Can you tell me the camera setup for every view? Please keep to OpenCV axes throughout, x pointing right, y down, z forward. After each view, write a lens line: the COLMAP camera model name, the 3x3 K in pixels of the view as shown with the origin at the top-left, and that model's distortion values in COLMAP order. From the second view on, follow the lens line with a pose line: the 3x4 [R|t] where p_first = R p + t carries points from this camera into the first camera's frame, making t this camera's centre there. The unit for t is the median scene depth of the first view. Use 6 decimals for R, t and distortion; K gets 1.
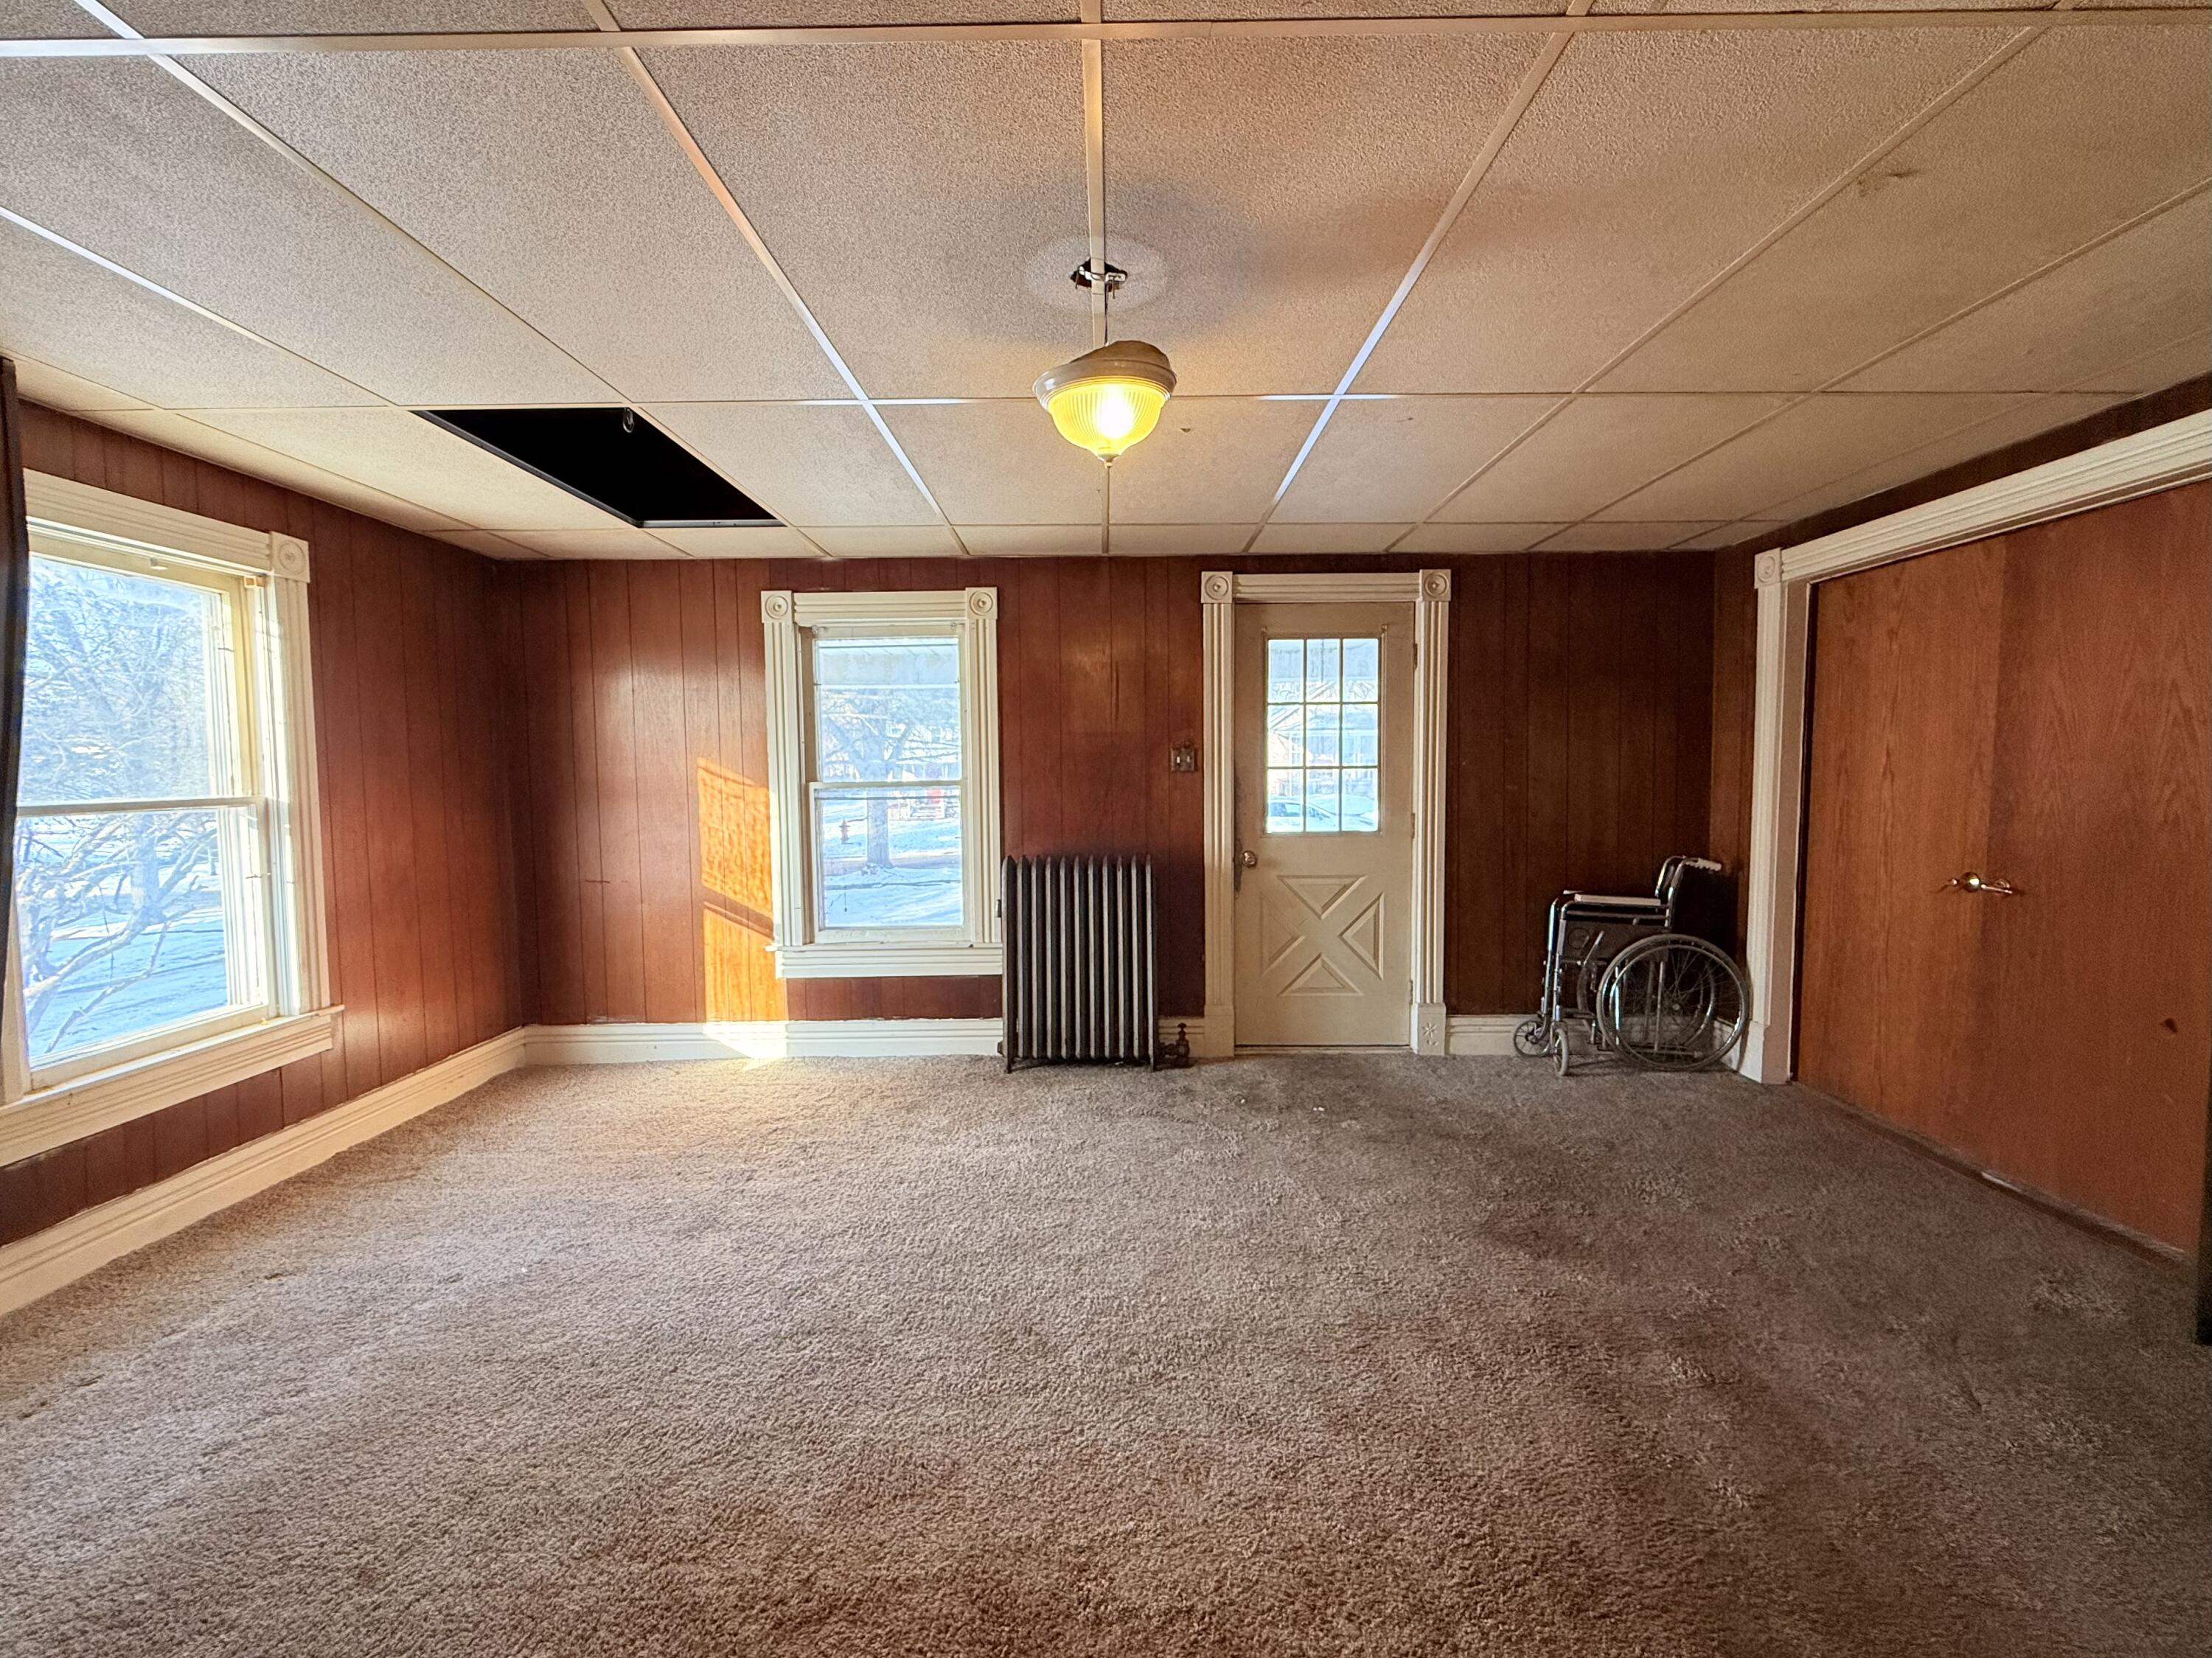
lens RADIAL K [[941.4, 0, 1106.0], [0, 941.4, 829.0], [0, 0, 1]] dist [-0.000910, 0.000071]
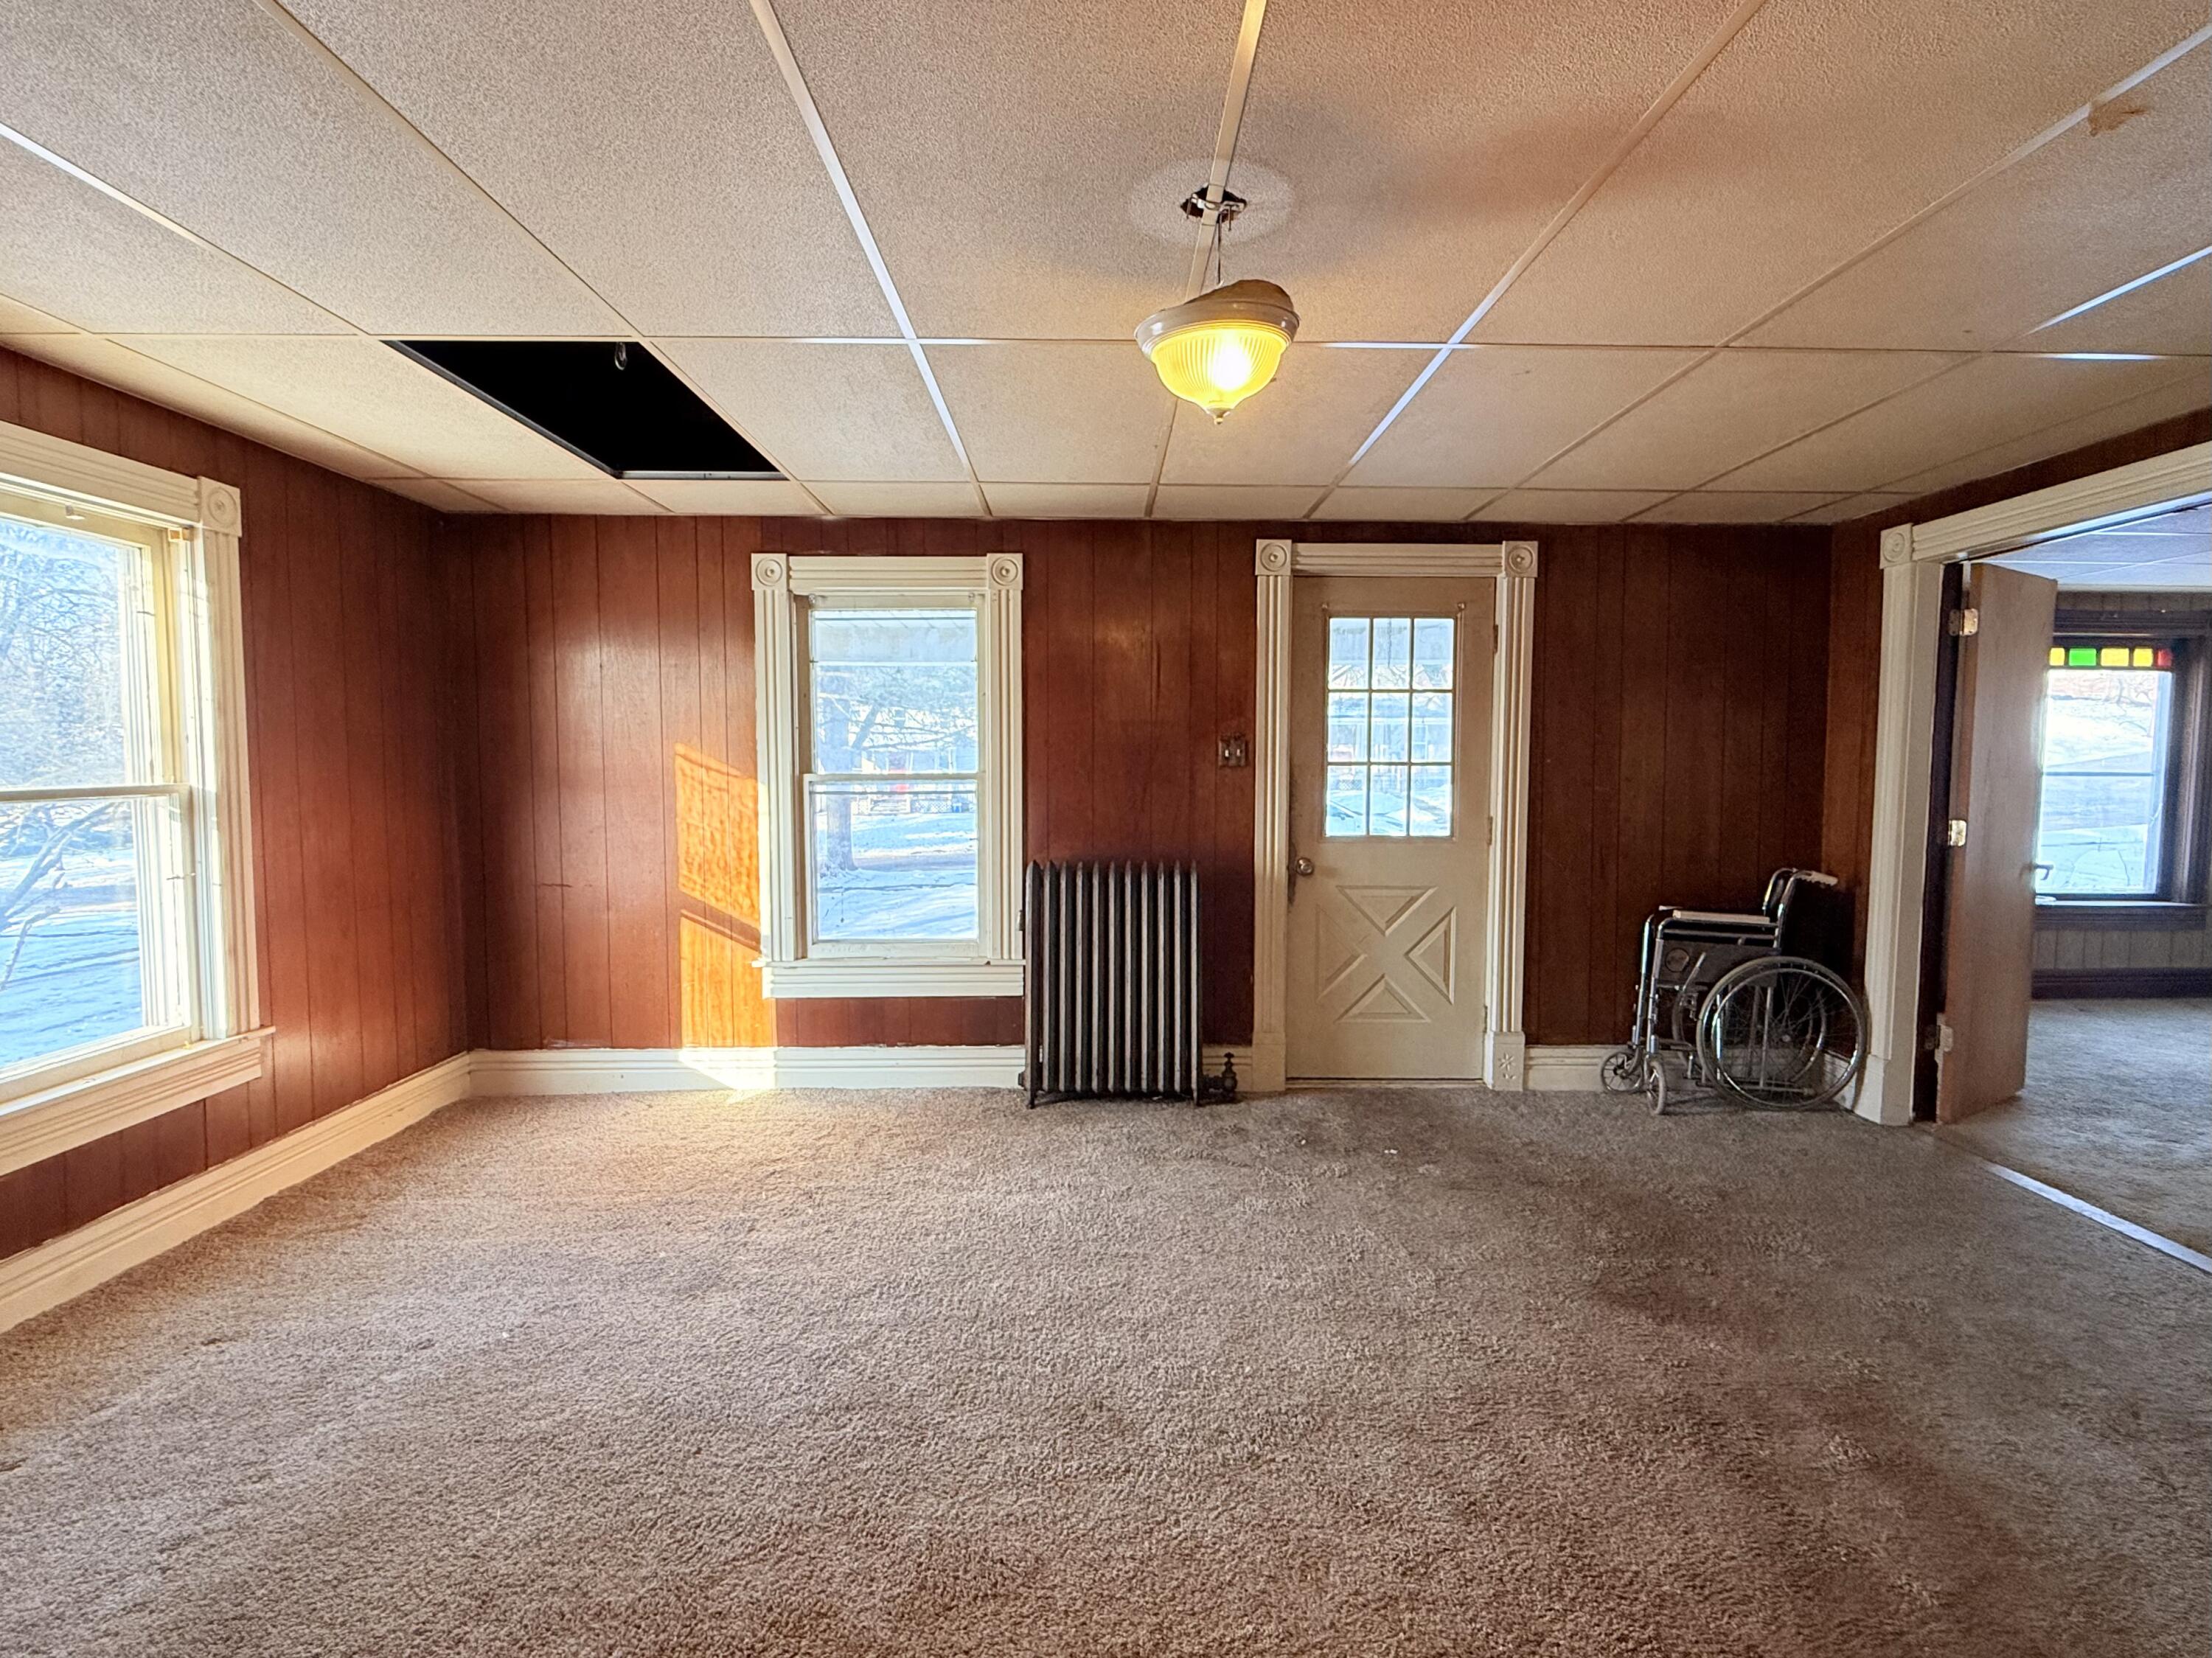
lens RADIAL K [[1072.3, 0, 1110.2], [0, 1072.3, 829.7], [0, 0, 1]] dist [-0.000515, -0.000200]
pose [[0.999738, 0.010587, 0.020310, -0.054720], [-0.010638, 0.999941, 0.002411, -0.003414], [-0.020283, -0.002626, 0.999791, 0.001373]]
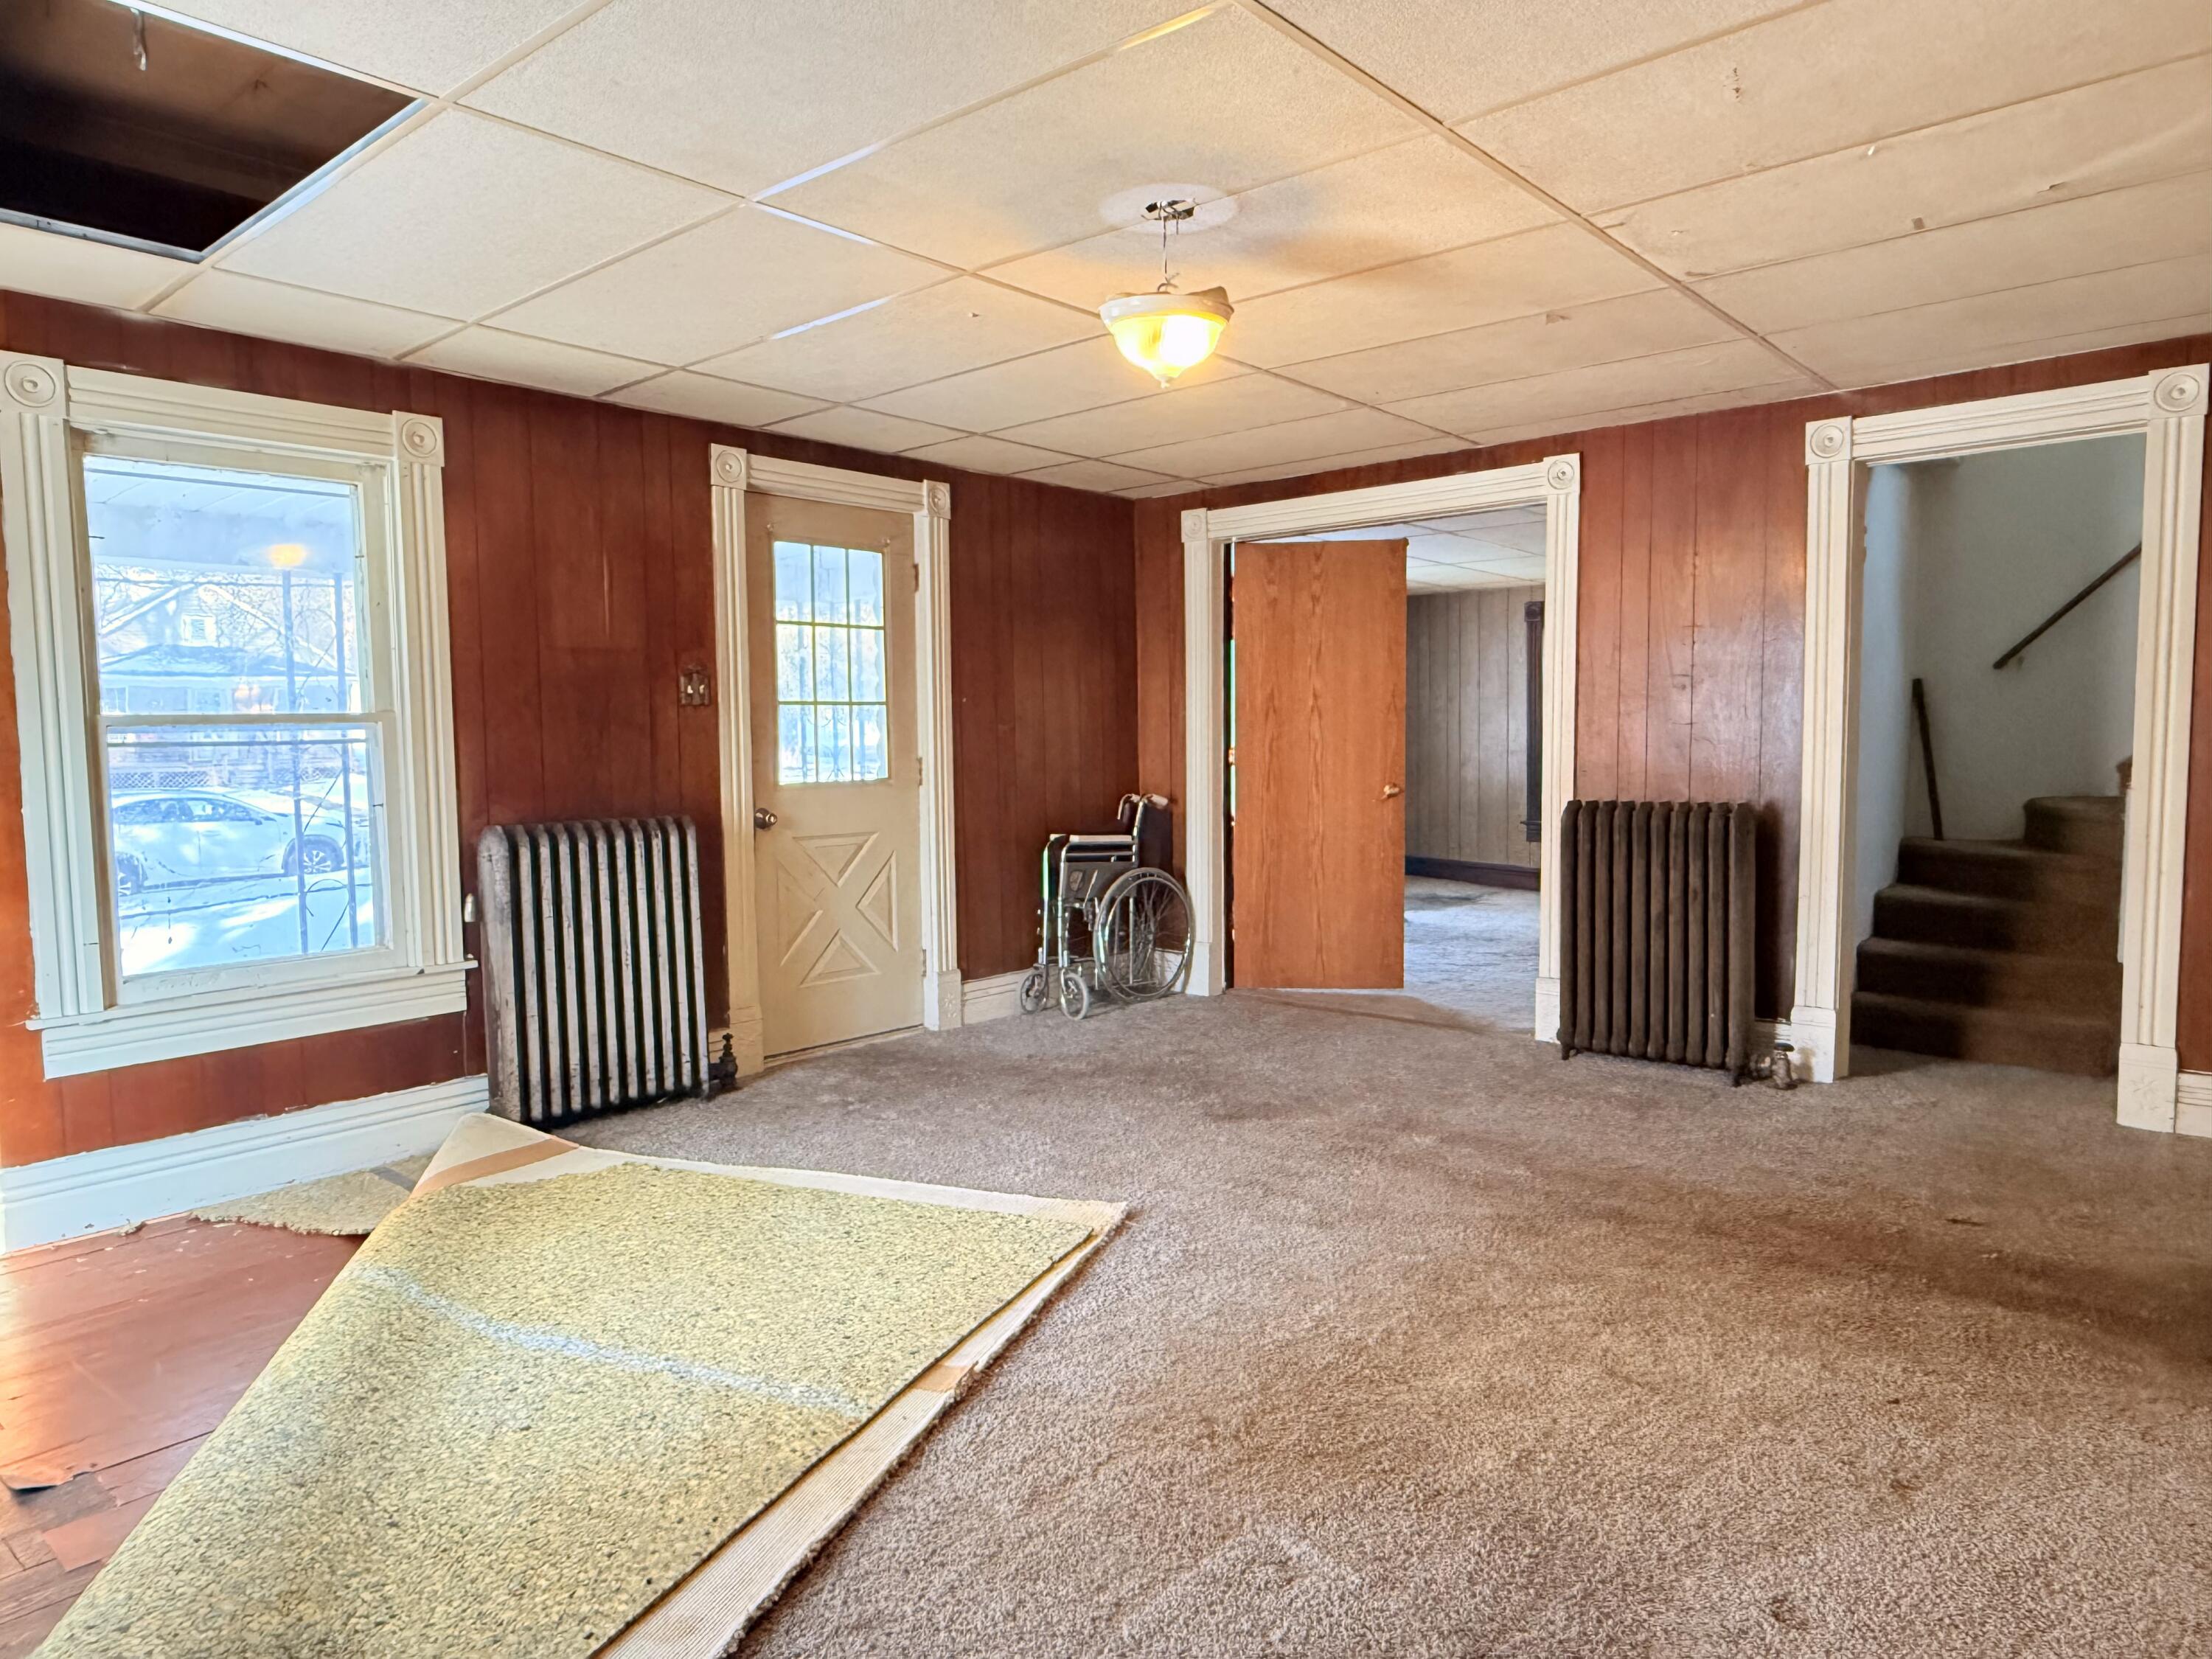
lens RADIAL K [[1431.2, 0, 1109.5], [0, 1431.2, 839.8], [0, 0, 1]] dist [-0.000249, -0.000214]
pose [[0.645219, -0.056023, 0.761941, -0.620339], [0.056377, 0.998080, 0.025645, 0.038512], [-0.761915, 0.026409, 0.647138, 0.007886]]
